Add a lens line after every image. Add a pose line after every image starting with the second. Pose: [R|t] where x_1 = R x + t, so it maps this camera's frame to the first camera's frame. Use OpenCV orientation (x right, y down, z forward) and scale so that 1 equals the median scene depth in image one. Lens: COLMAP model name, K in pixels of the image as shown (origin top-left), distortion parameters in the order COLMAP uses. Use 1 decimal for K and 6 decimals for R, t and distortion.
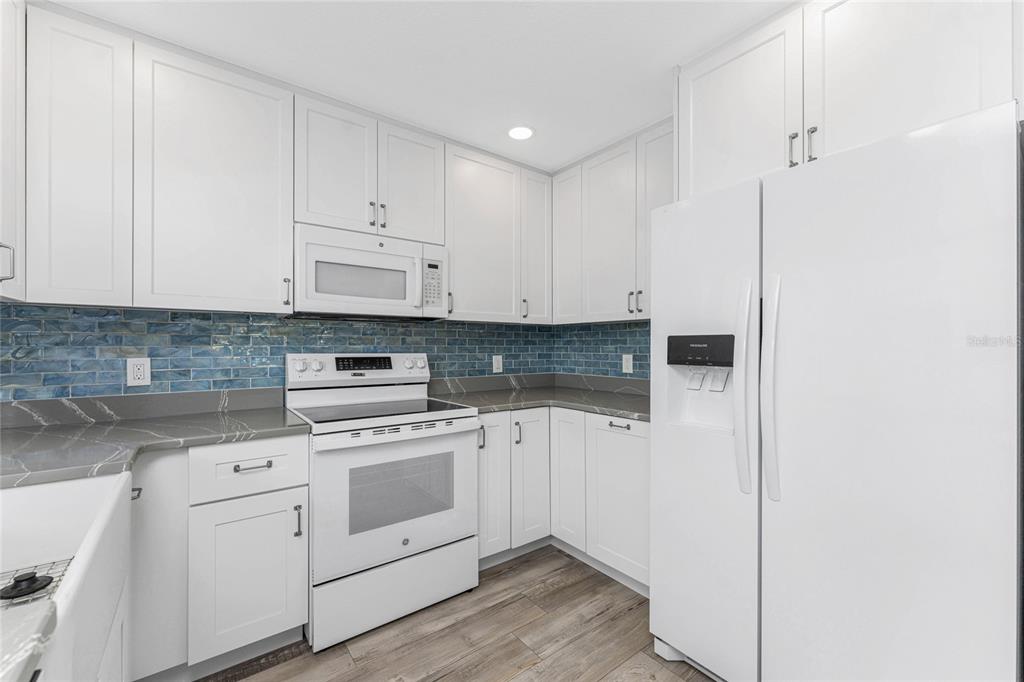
lens RADIAL K [[421.4, 0, 542.0], [0, 421.4, 345.9], [0, 0, 1]] dist [-0.002977, 0.000516]
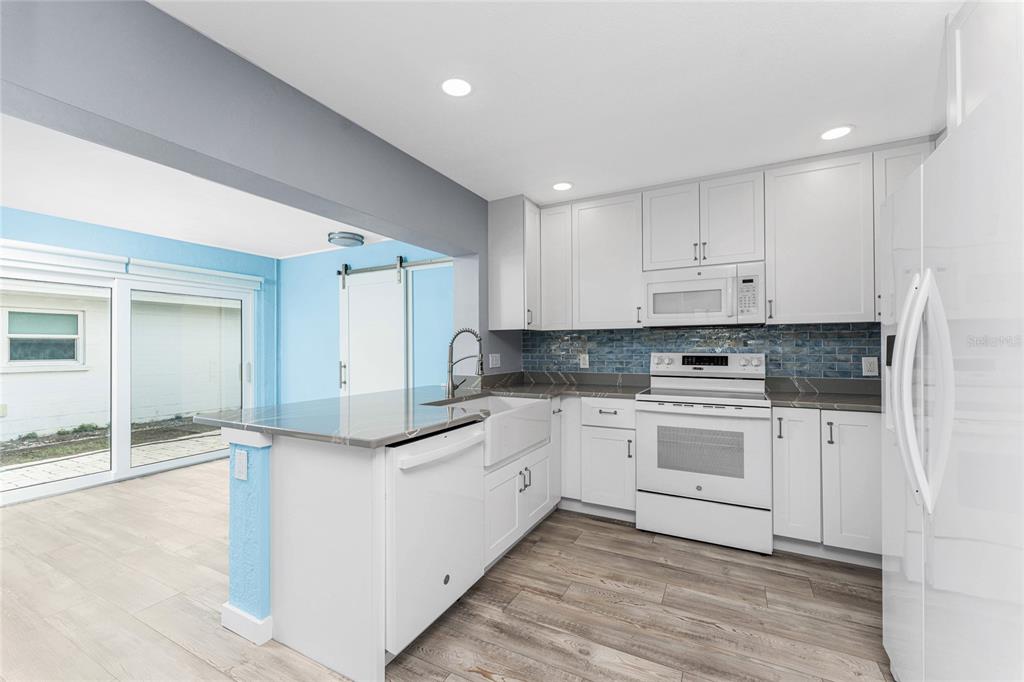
lens RADIAL K [[421.4, 0, 516.7], [0, 421.4, 344.2], [0, 0, 1]] dist [-0.002977, 0.000516]
pose [[0.429976, -0.011679, -0.902765, 0.626645], [0.005148, 0.999932, -0.010484, 0.000620], [0.902826, -0.000140, 0.430007, -0.133276]]
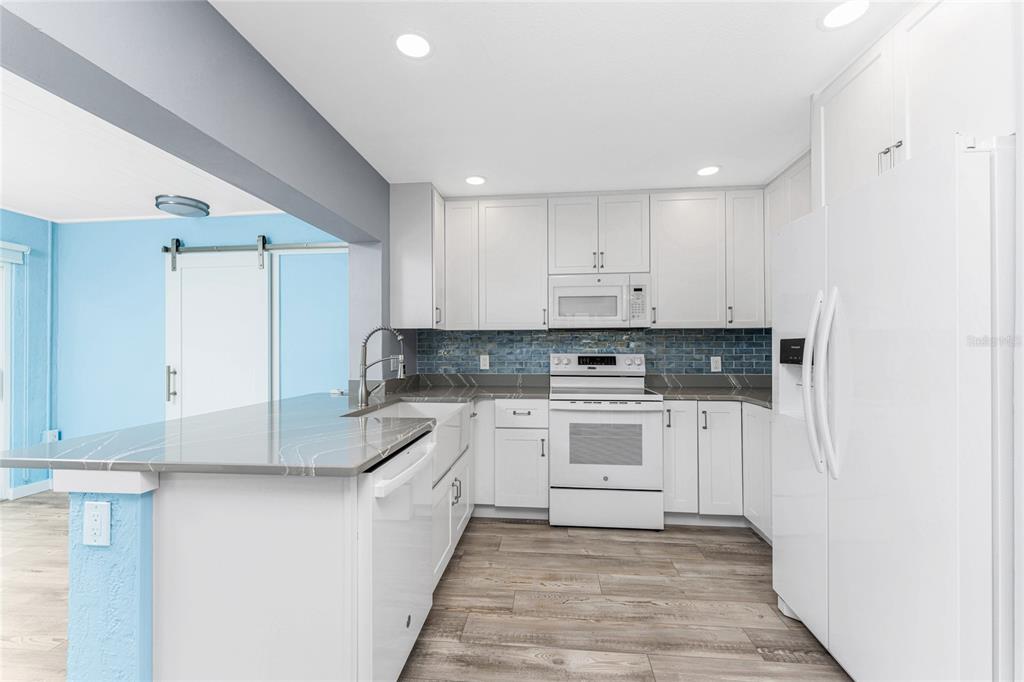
lens RADIAL K [[421.4, 0, 526.8], [0, 421.4, 344.0], [0, 0, 1]] dist [-0.002977, 0.000516]
pose [[0.741712, -0.010986, -0.670629, 0.444179], [0.004027, 0.999921, -0.011926, 0.000831], [0.670707, 0.006146, 0.741697, -0.285830]]
